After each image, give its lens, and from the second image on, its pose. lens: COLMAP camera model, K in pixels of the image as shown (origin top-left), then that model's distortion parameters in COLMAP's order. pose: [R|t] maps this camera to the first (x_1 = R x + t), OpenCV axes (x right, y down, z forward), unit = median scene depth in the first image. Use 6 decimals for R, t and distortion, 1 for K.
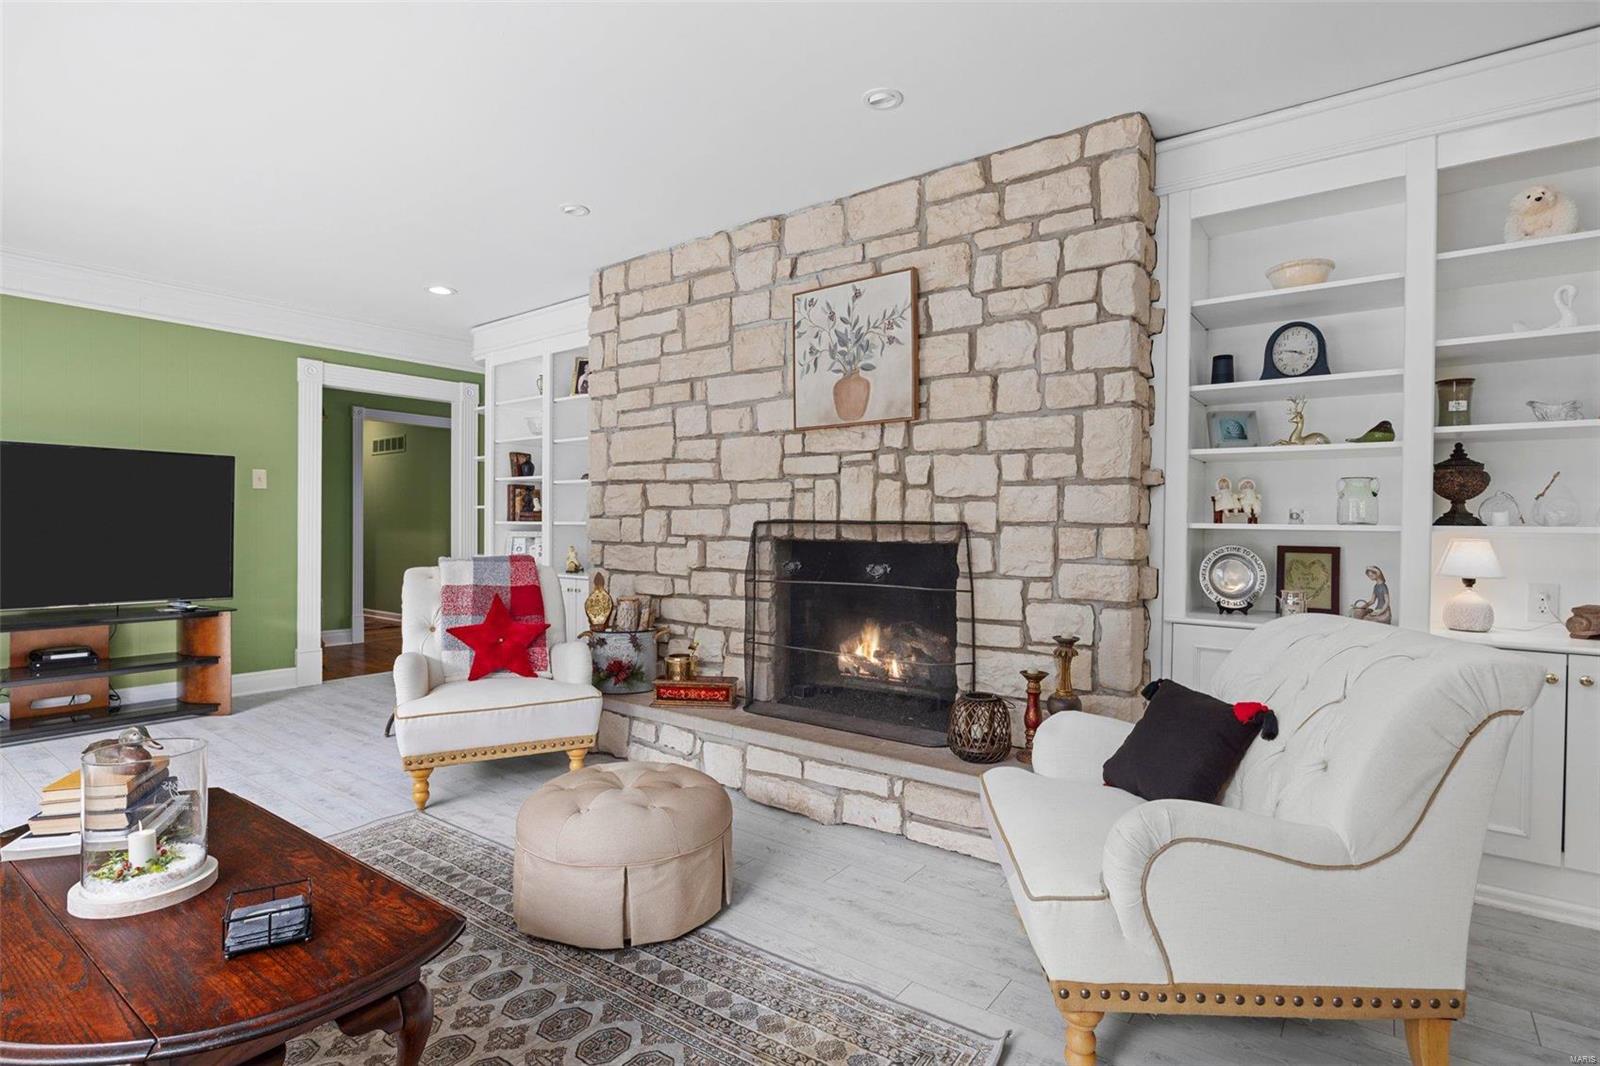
lens RADIAL K [[766.5, 0, 800.0], [0, 766.5, 533.0], [0, 0, 1]] dist [-0.004037, -0.000285]
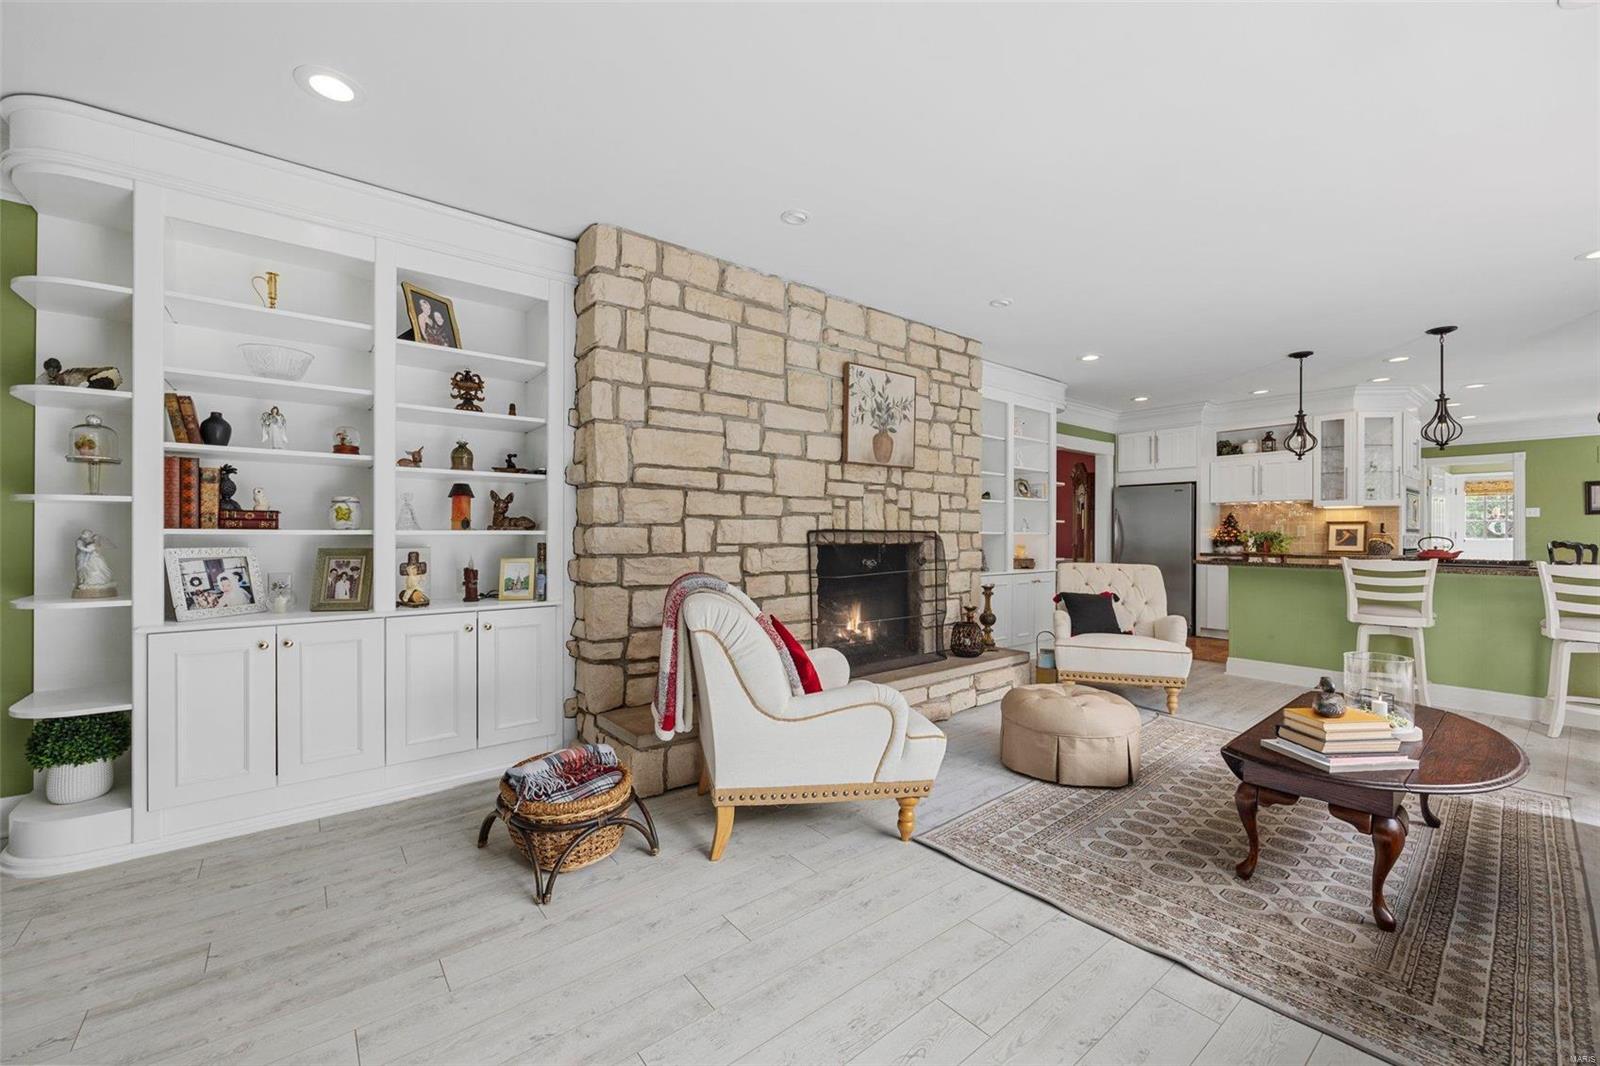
lens RADIAL K [[636.8, 0, 795.8], [0, 636.8, 533.8], [0, 0, 1]] dist [-0.004823, -0.000811]
pose [[0.254136, -0.012316, 0.967090, -1.077817], [0.006966, 0.999916, 0.010903, -0.021976], [-0.967144, 0.003966, 0.254200, 0.778853]]
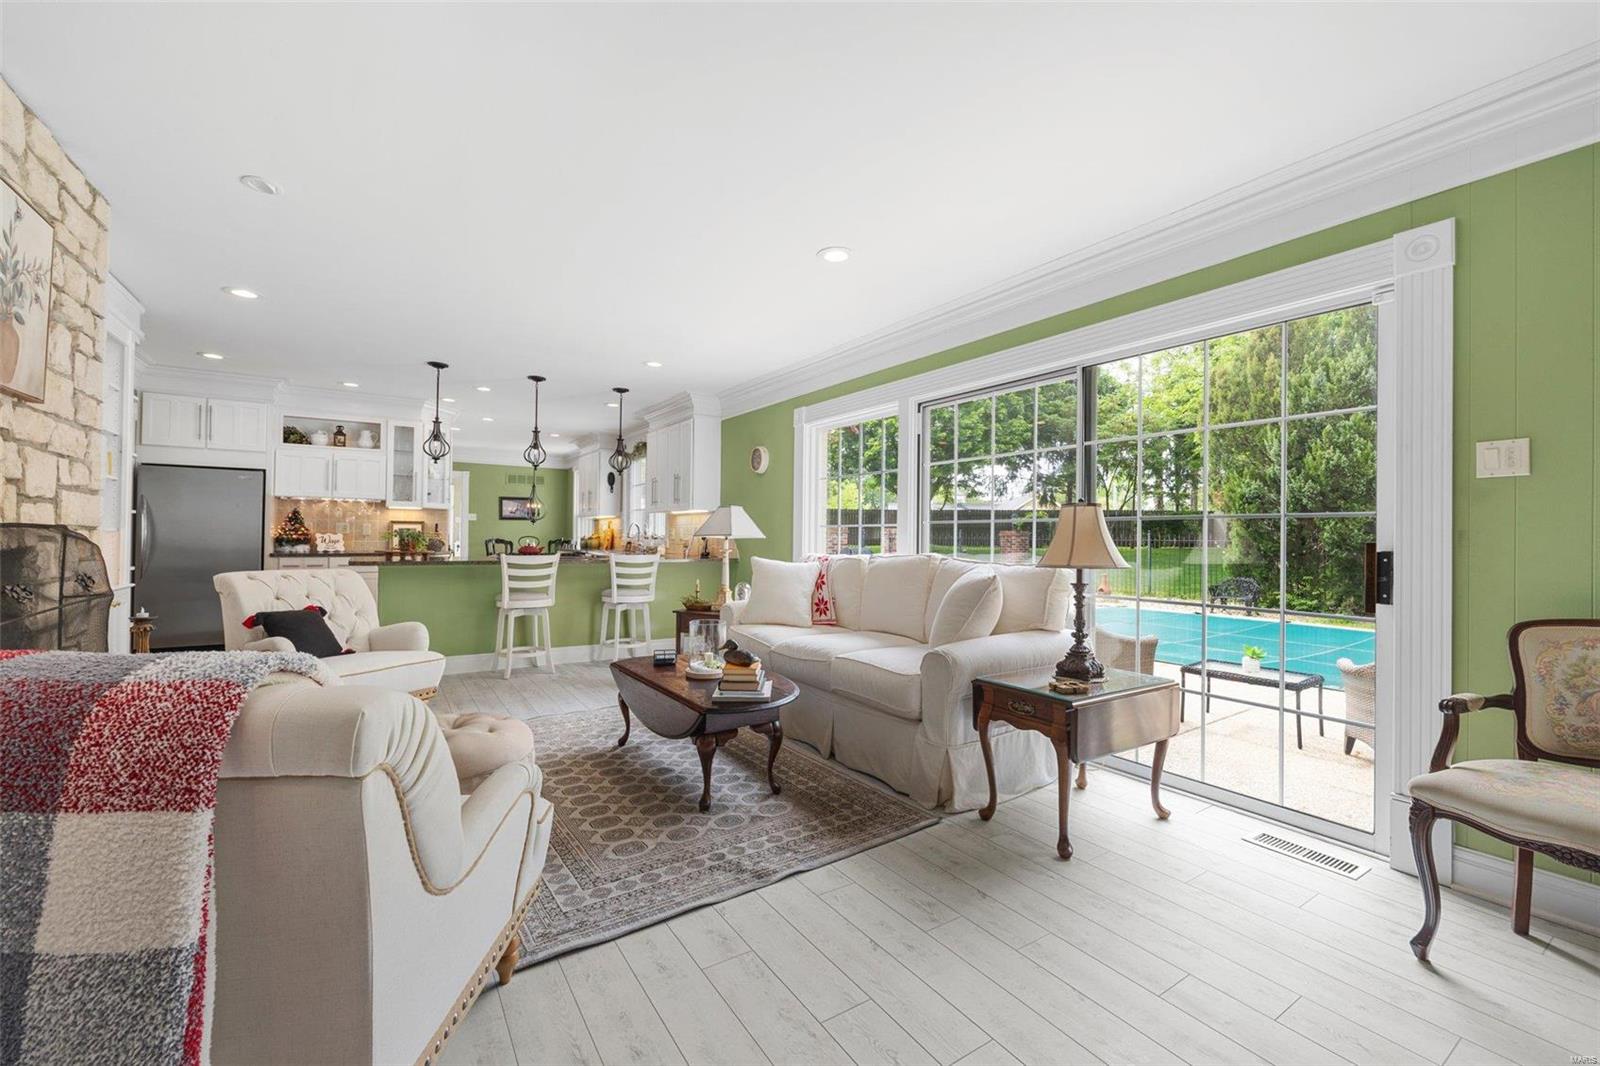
lens RADIAL K [[653.3, 0, 794.9], [0, 653.3, 533.1], [0, 0, 1]] dist [-0.002081, -0.000231]
pose [[-0.939275, -0.020789, 0.342534, -0.762746], [-0.020703, 0.999778, 0.003908, -0.022147], [-0.342539, -0.003420, -0.939497, 1.205488]]
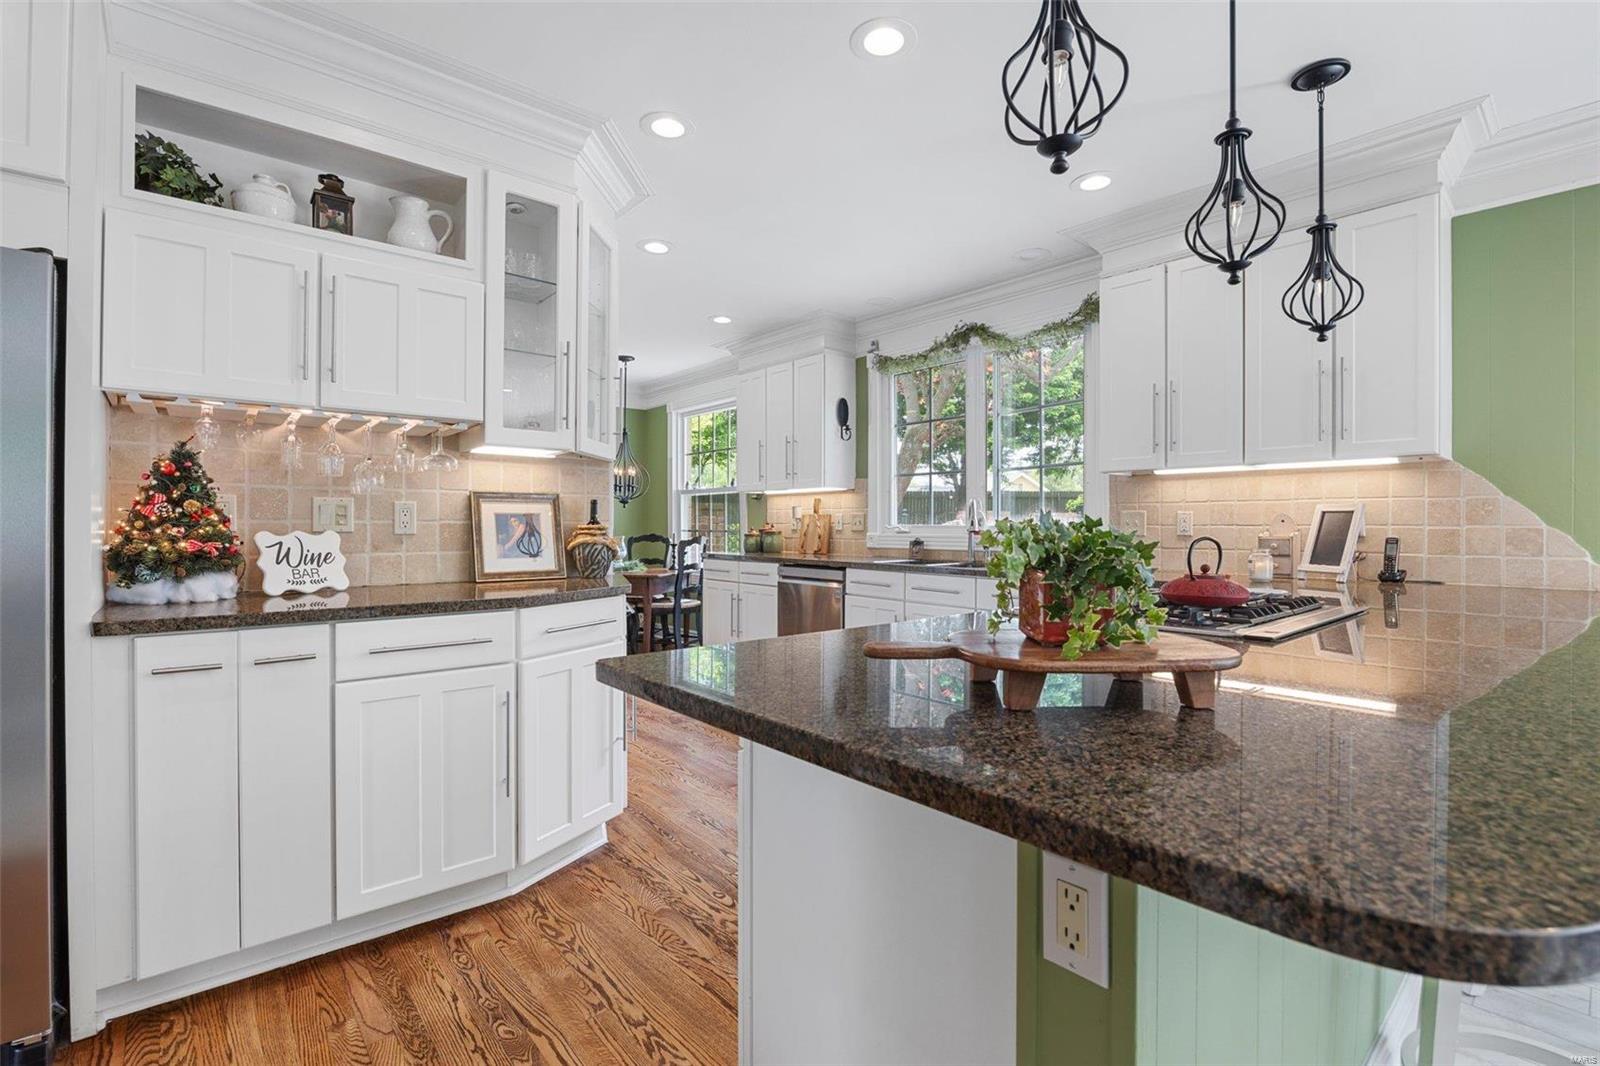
lens RADIAL K [[713.8, 0, 792.9], [0, 713.8, 529.1], [0, 0, 1]] dist [-0.014928, -0.000019]
pose [[-0.976161, -0.016081, 0.216453, 0.586724], [-0.013596, 0.999824, 0.012963, -0.002144], [-0.216623, 0.009711, -0.976207, 0.406077]]
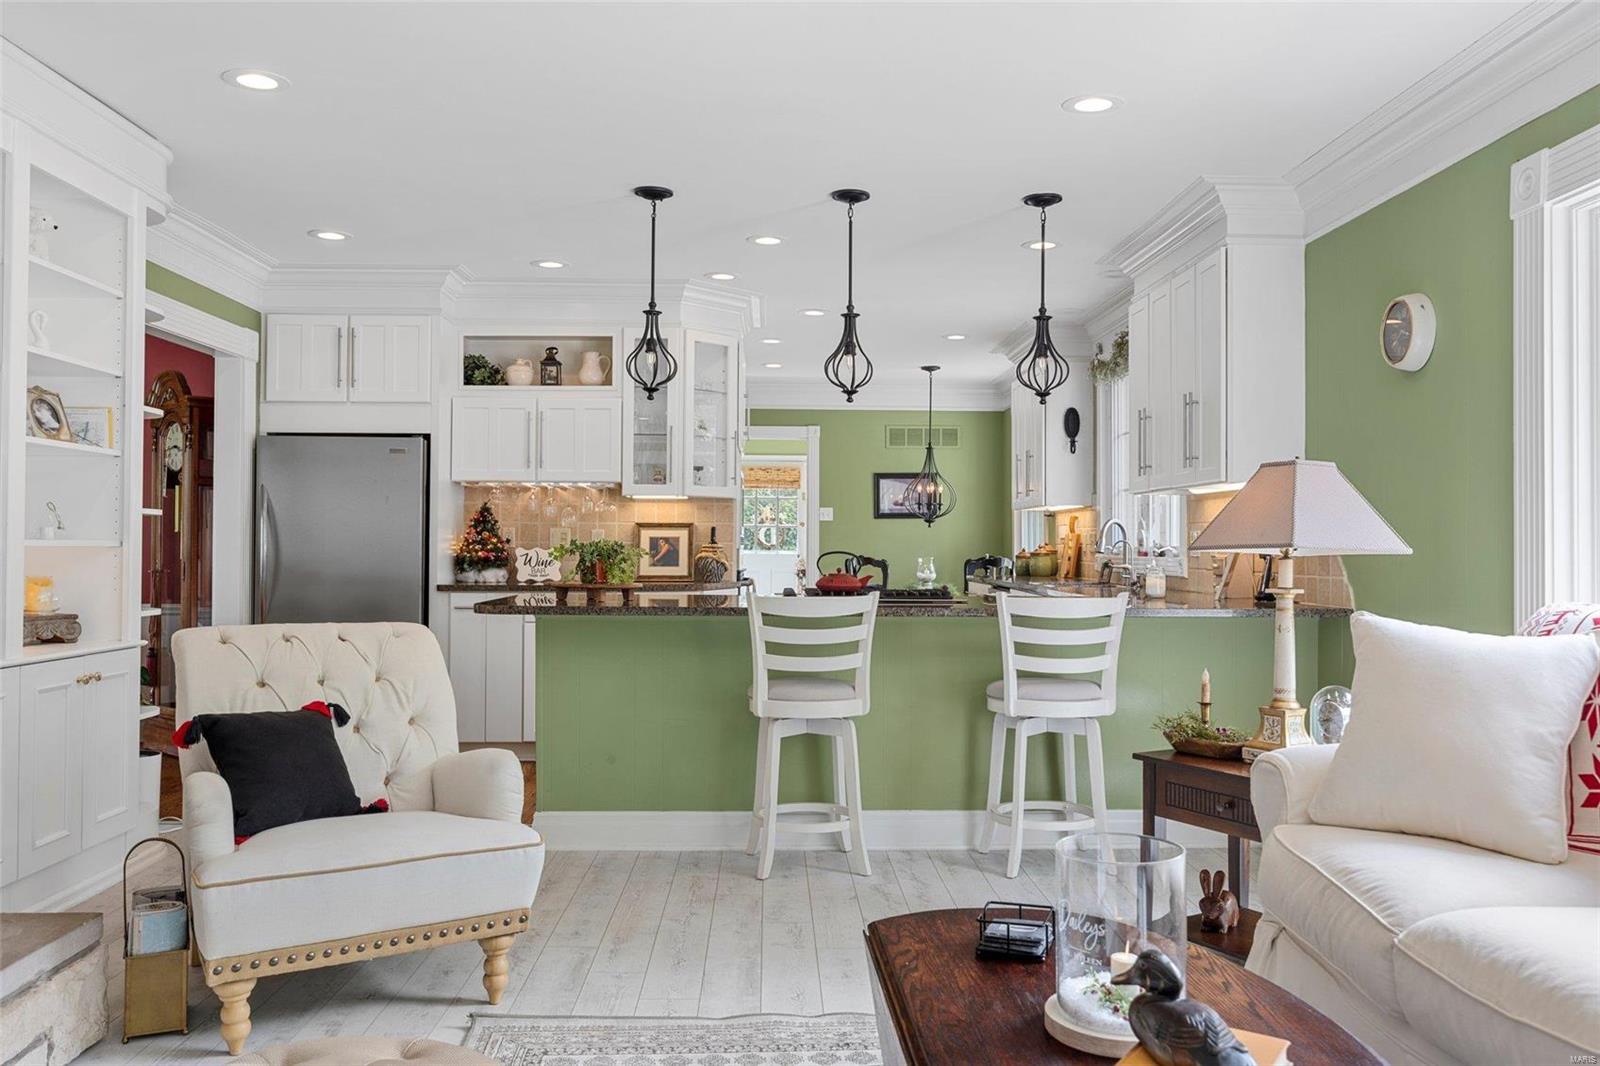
lens RADIAL K [[1267.3, 0, 800.0], [0, 1267.3, 533.0], [0, 0, 1]] dist [-0.009658, 0.002748]
pose [[-0.621562, -0.007679, 0.783327, -0.656755], [-0.007626, 0.999964, 0.003751, -0.019995], [-0.783328, -0.003642, -0.621599, 0.806602]]
